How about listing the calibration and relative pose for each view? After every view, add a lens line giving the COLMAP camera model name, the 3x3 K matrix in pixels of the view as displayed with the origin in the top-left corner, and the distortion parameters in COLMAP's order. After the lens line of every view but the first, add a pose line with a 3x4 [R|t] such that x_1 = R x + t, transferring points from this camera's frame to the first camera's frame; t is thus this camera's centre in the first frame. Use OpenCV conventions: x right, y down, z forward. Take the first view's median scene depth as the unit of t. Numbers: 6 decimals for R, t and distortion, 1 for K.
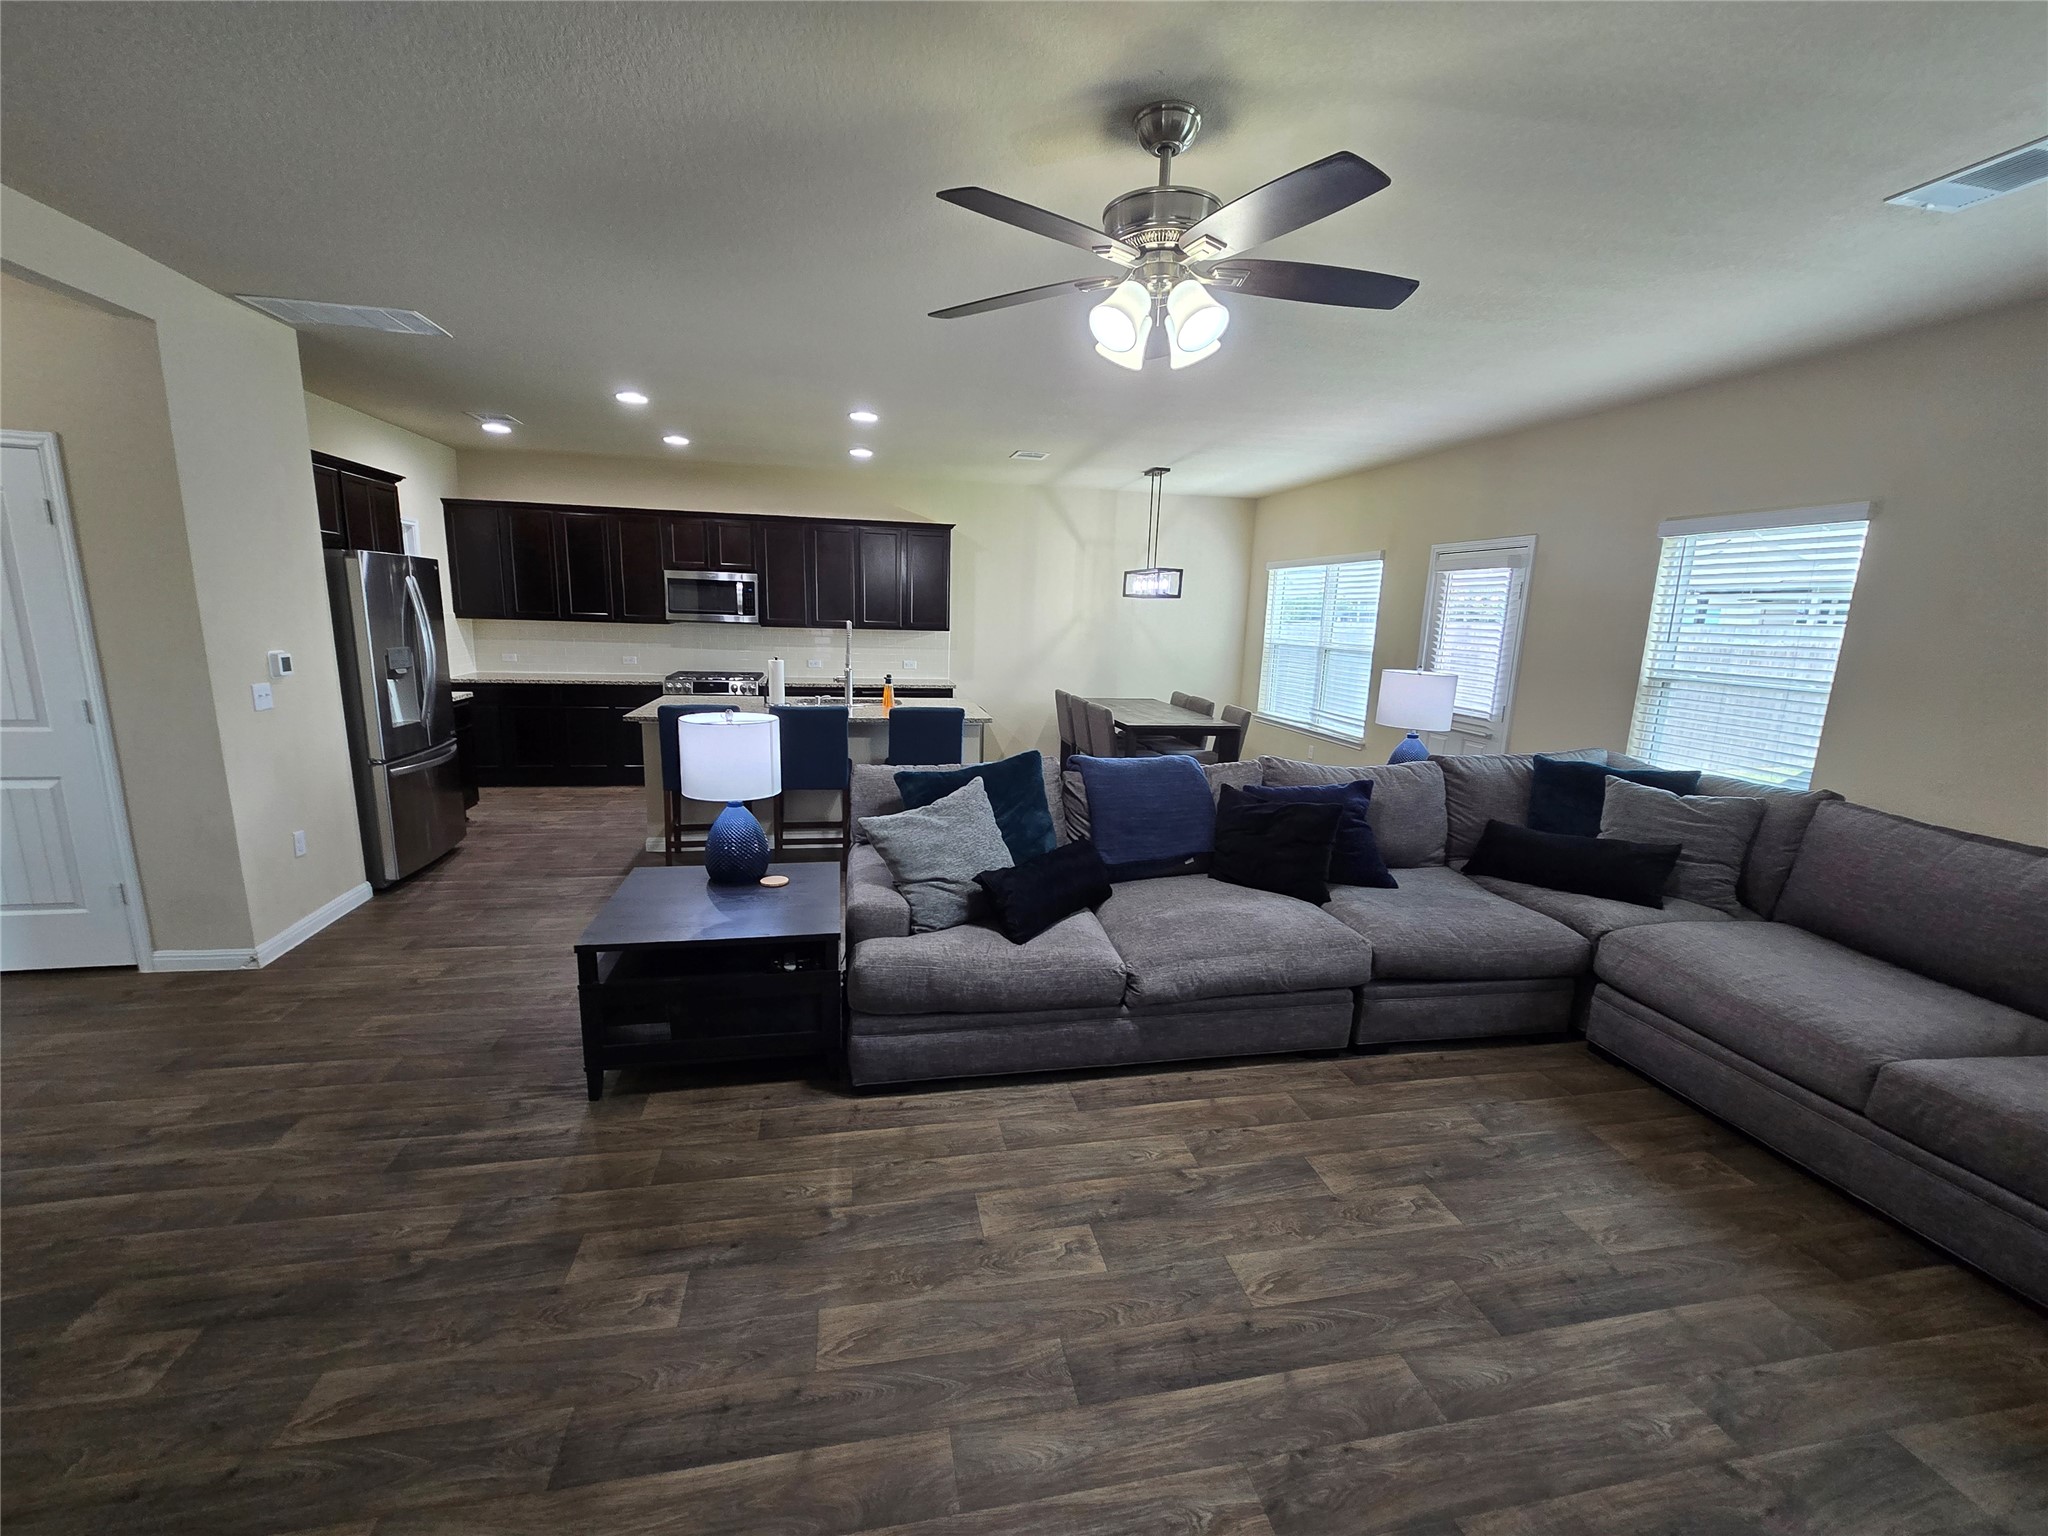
lens RADIAL K [[832.5, 0, 1014.7], [0, 832.5, 774.3], [0, 0, 1]] dist [-0.004512, 0.001017]
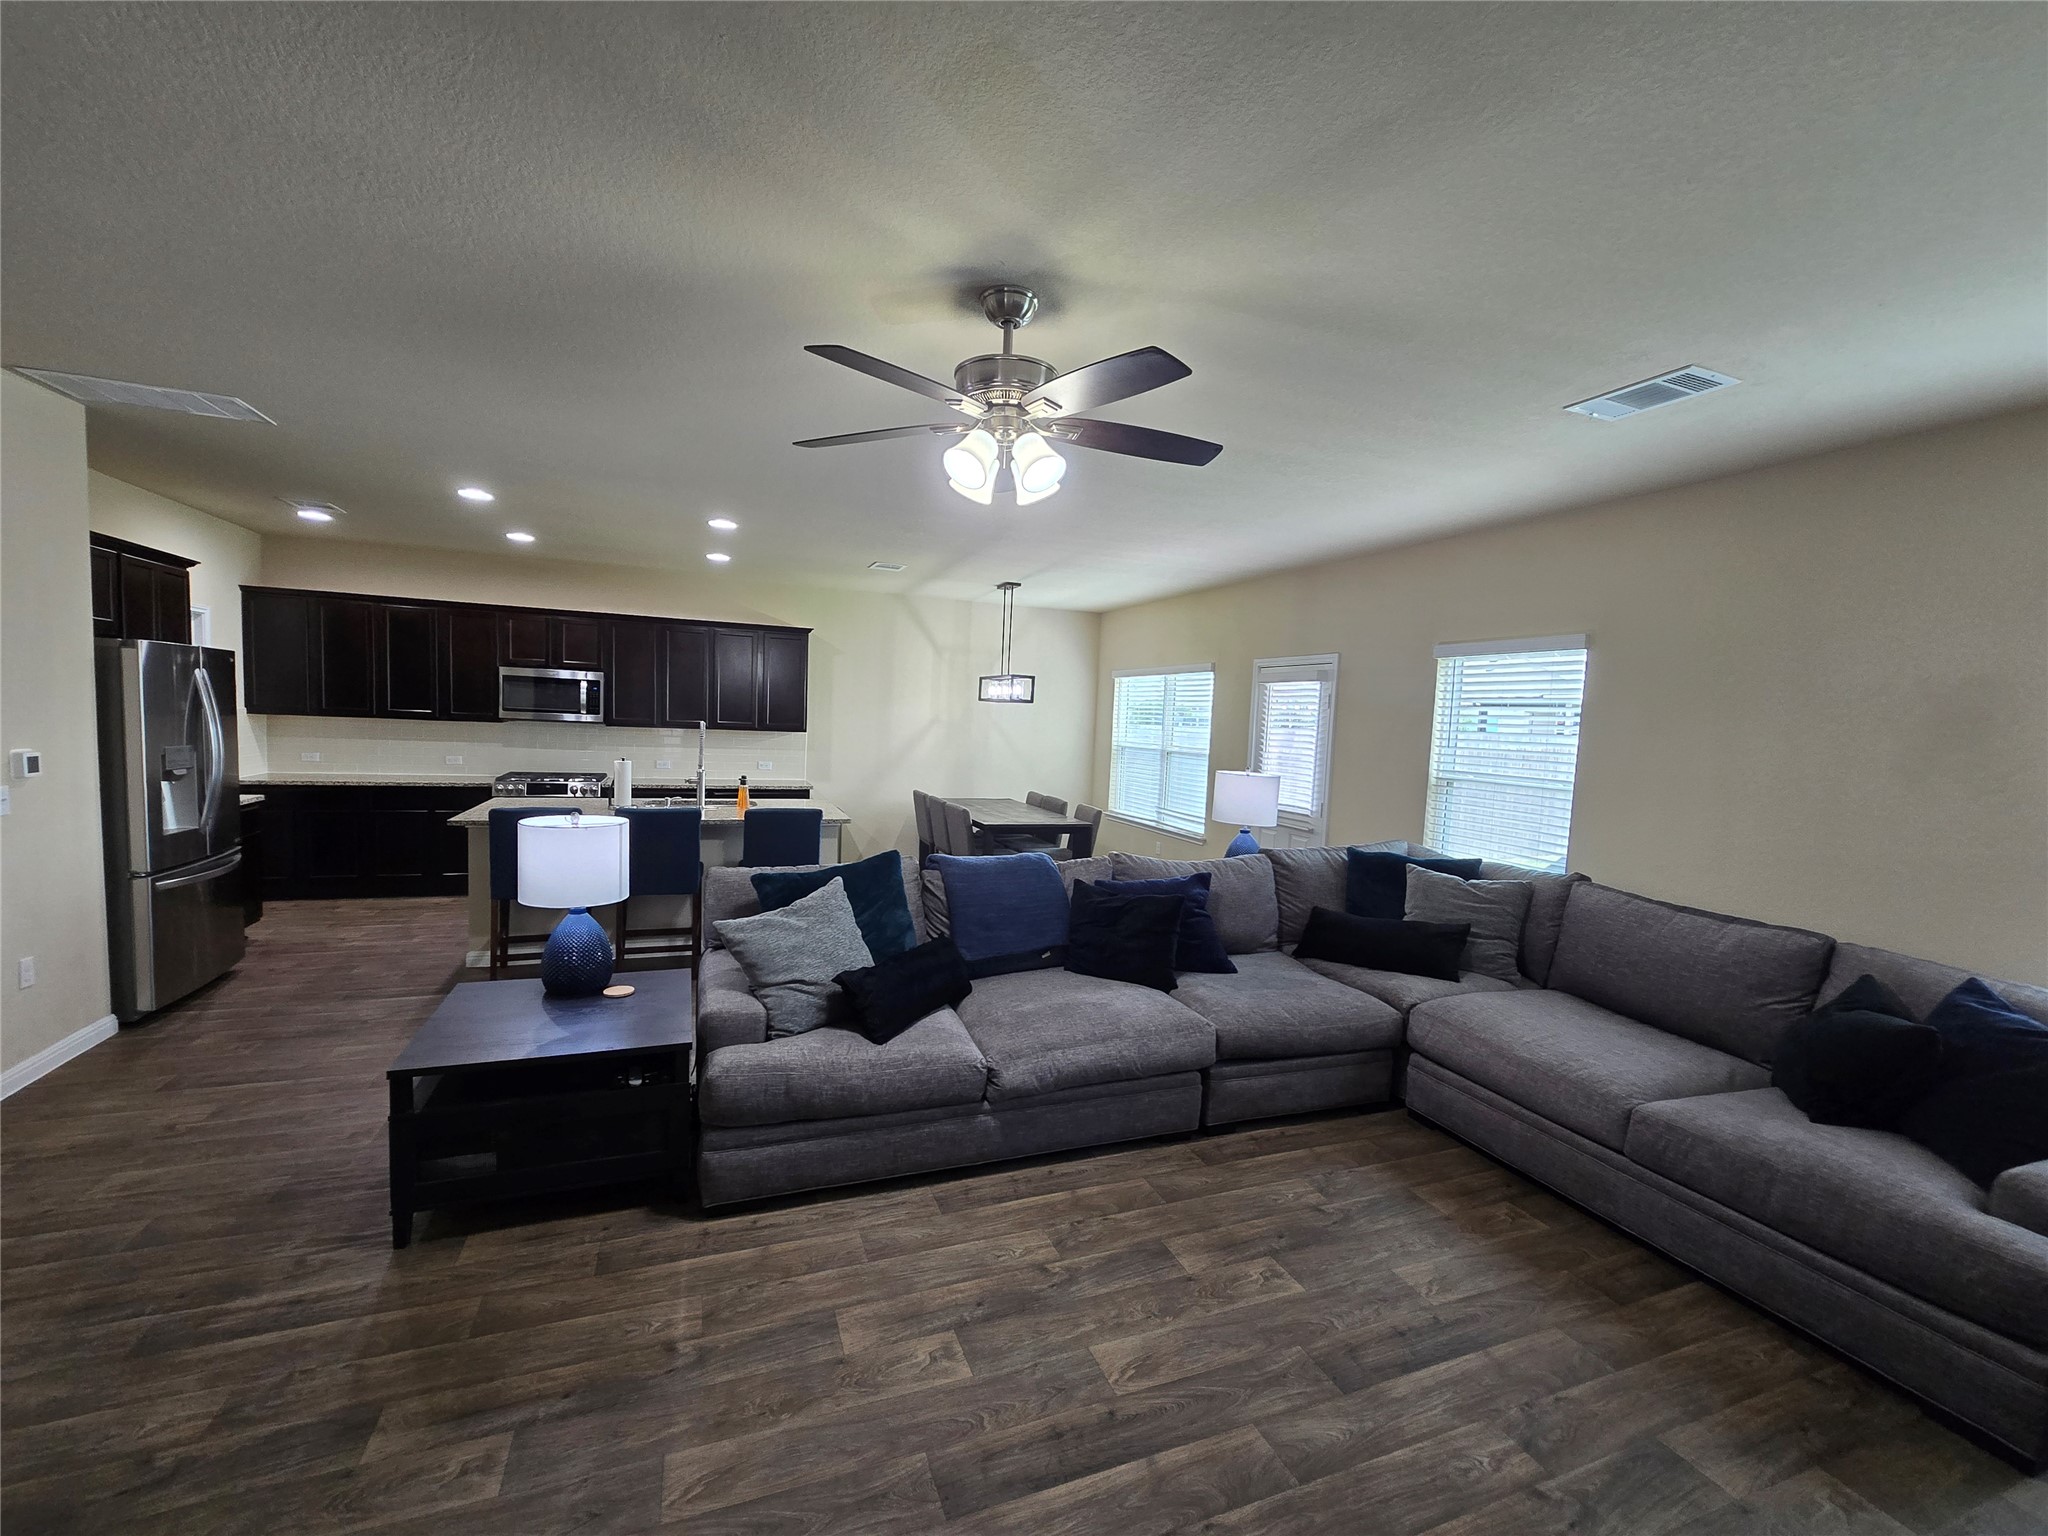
lens RADIAL K [[832.5, 0, 1024.7], [0, 832.5, 781.2], [0, 0, 1]] dist [-0.004512, 0.001017]
pose [[0.983506, -0.001622, 0.180868, -0.004044], [0.021782, 0.993745, -0.109533, 0.003676], [-0.179559, 0.111666, 0.977389, -0.040684]]
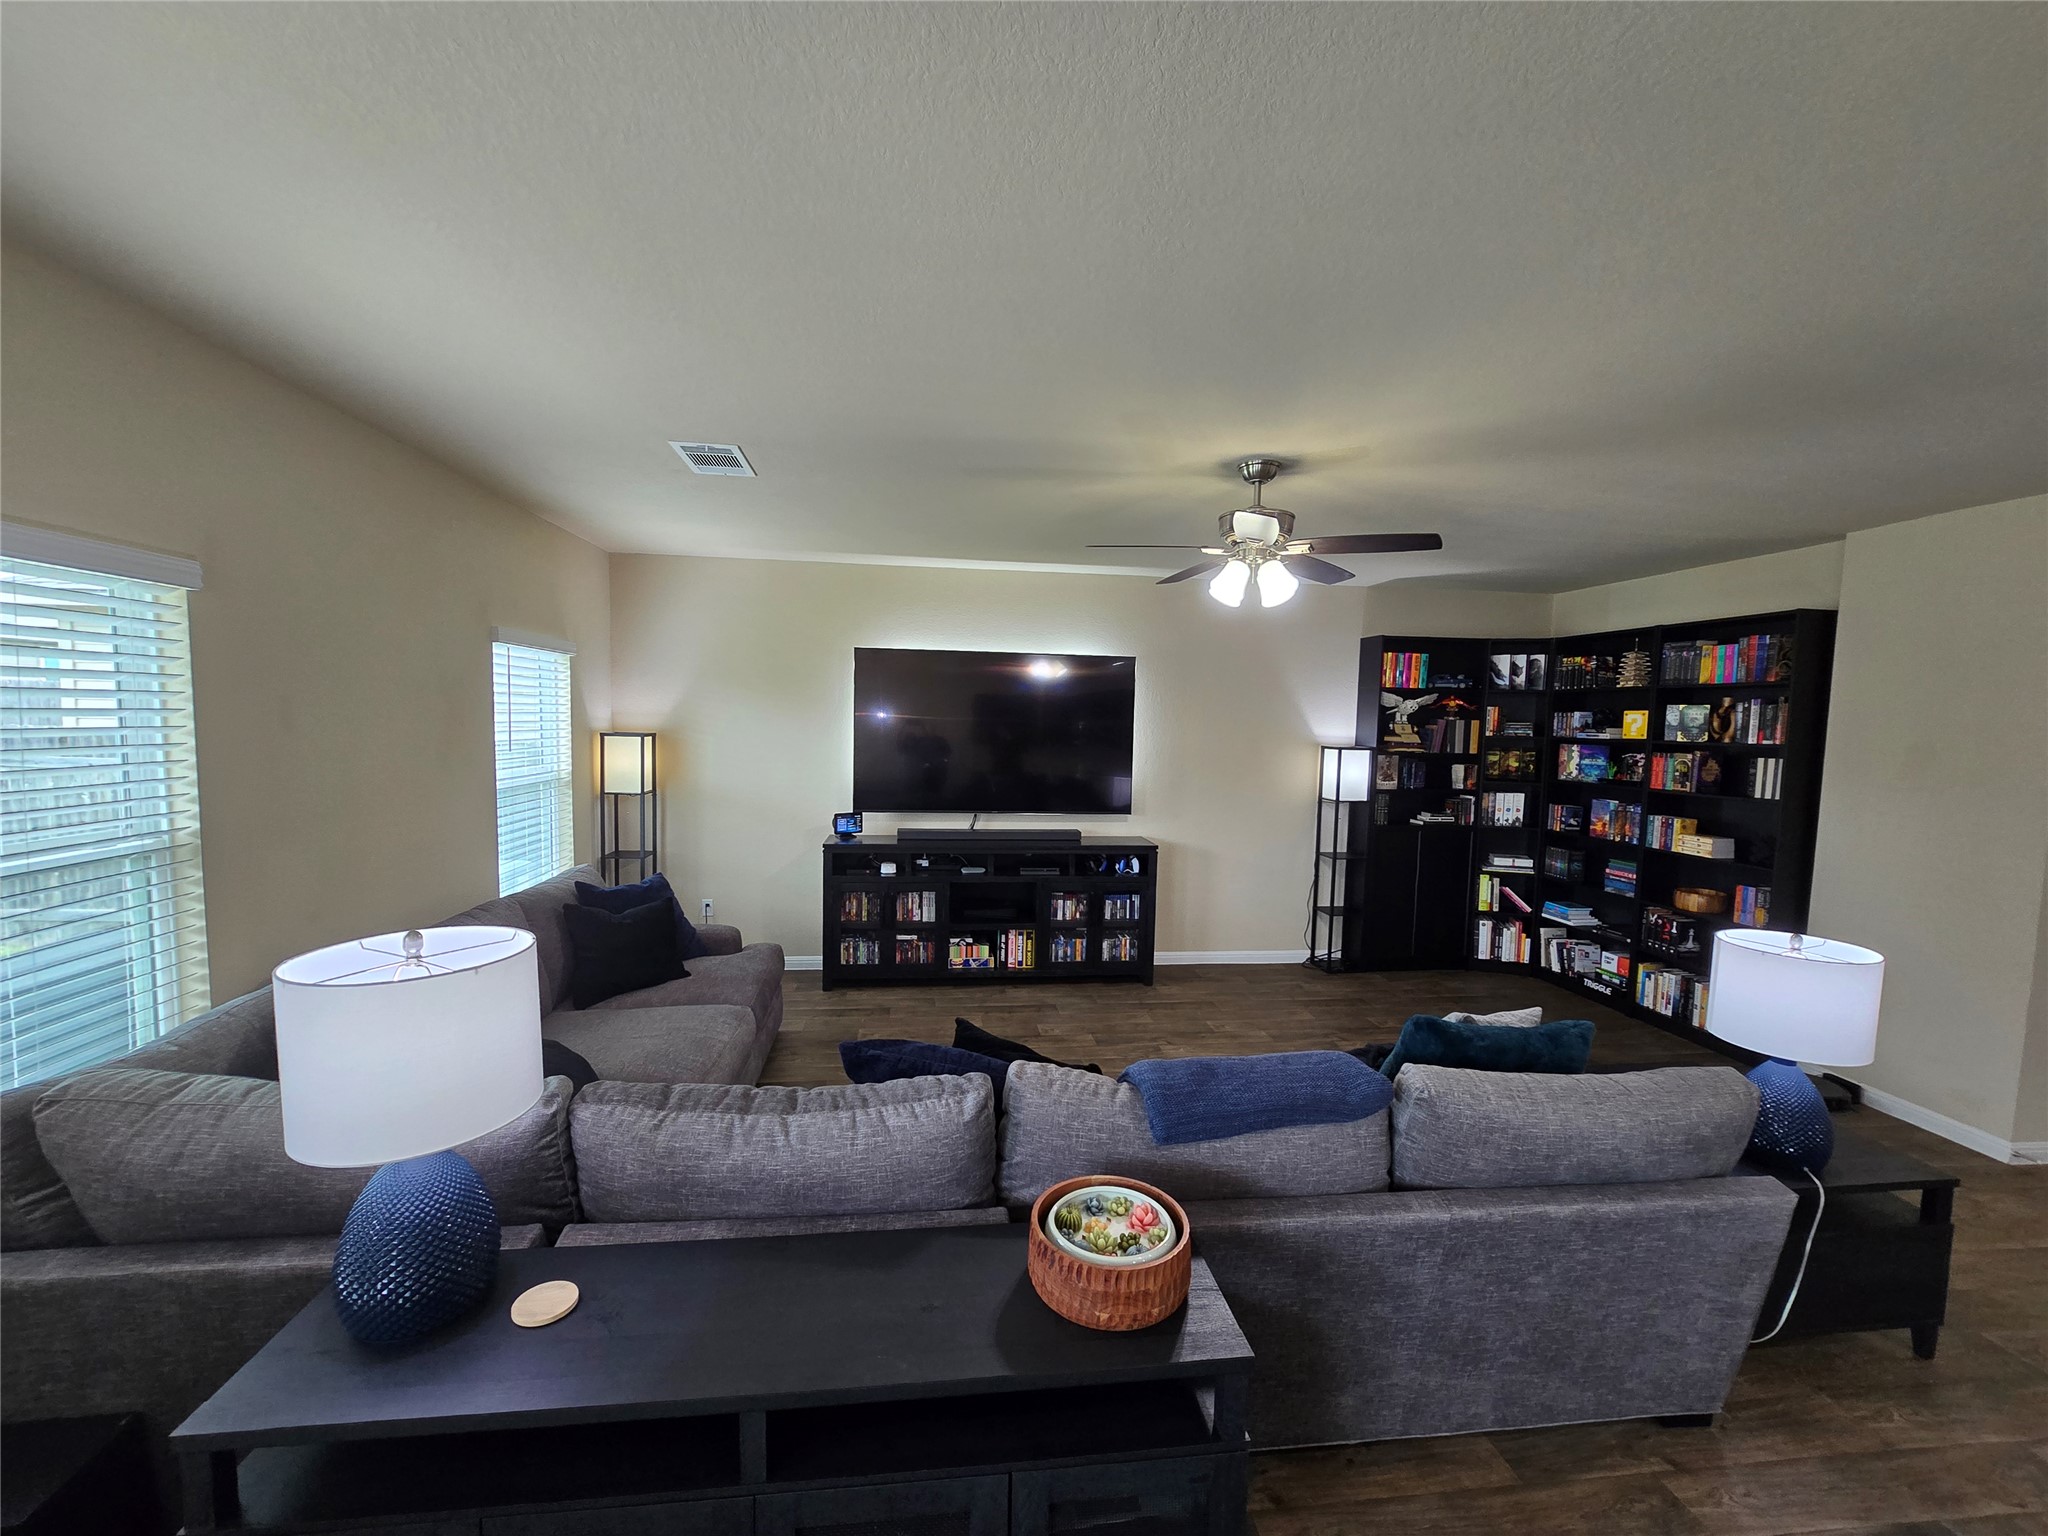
lens RADIAL K [[832.5, 0, 1022.4], [0, 832.5, 774.3], [0, 0, 1]] dist [-0.004512, 0.001017]
pose [[-0.996384, -0.050971, 0.067970, 1.221017], [-0.031317, 0.964051, 0.263865, -0.301820], [-0.078976, 0.260783, -0.962162, 1.357412]]
